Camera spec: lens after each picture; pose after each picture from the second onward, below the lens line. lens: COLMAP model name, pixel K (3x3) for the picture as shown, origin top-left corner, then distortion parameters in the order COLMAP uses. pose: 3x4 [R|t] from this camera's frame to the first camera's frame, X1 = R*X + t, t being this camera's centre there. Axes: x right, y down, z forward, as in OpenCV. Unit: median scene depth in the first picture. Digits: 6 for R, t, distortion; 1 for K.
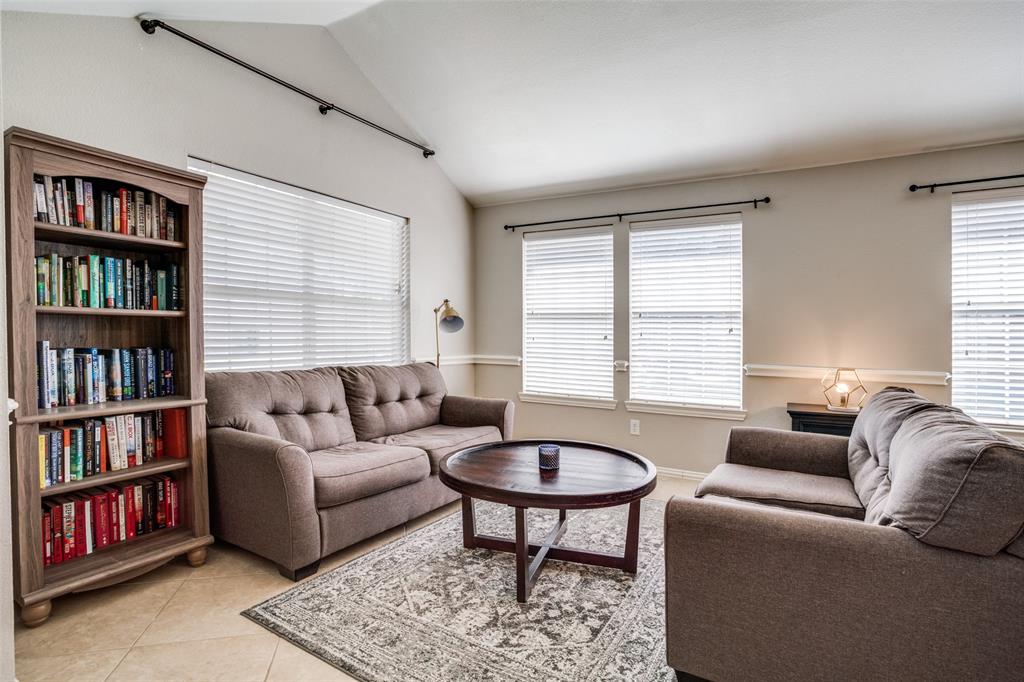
lens RADIAL K [[502.9, 0, 494.3], [0, 502.9, 334.9], [0, 0, 1]] dist [-0.026908, 0.006595]
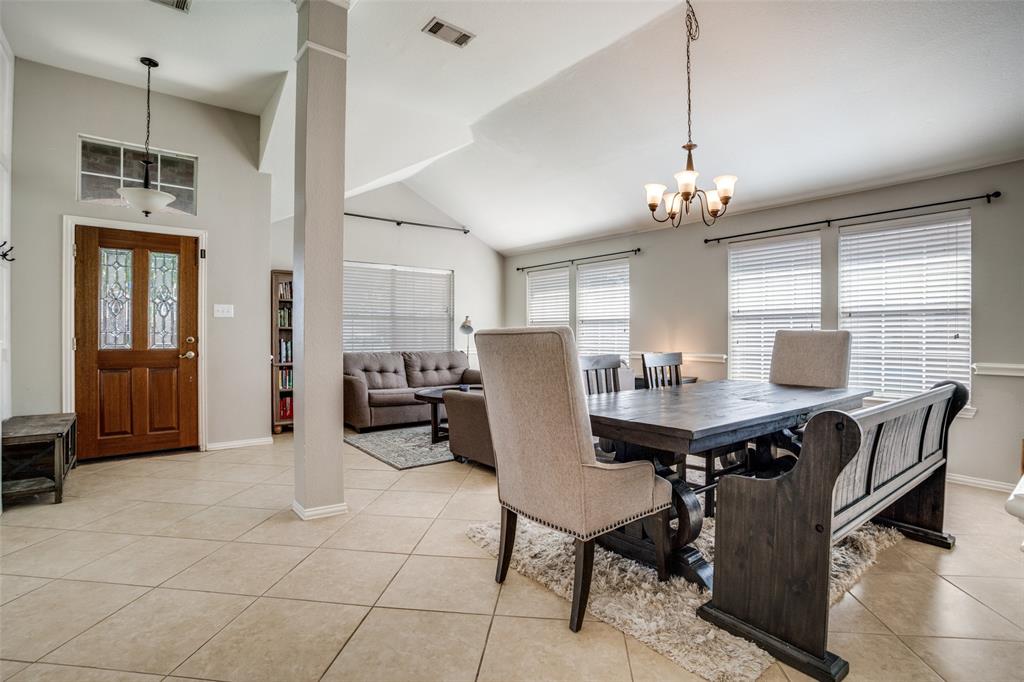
lens RADIAL K [[502.9, 0, 517.9], [0, 502.9, 332.6], [0, 0, 1]] dist [-0.026908, 0.006595]
pose [[0.938263, -0.014385, -0.345623, 0.843570], [0.009322, 0.999824, -0.016308, 0.023847], [0.345797, 0.012079, 0.938232, -0.759630]]
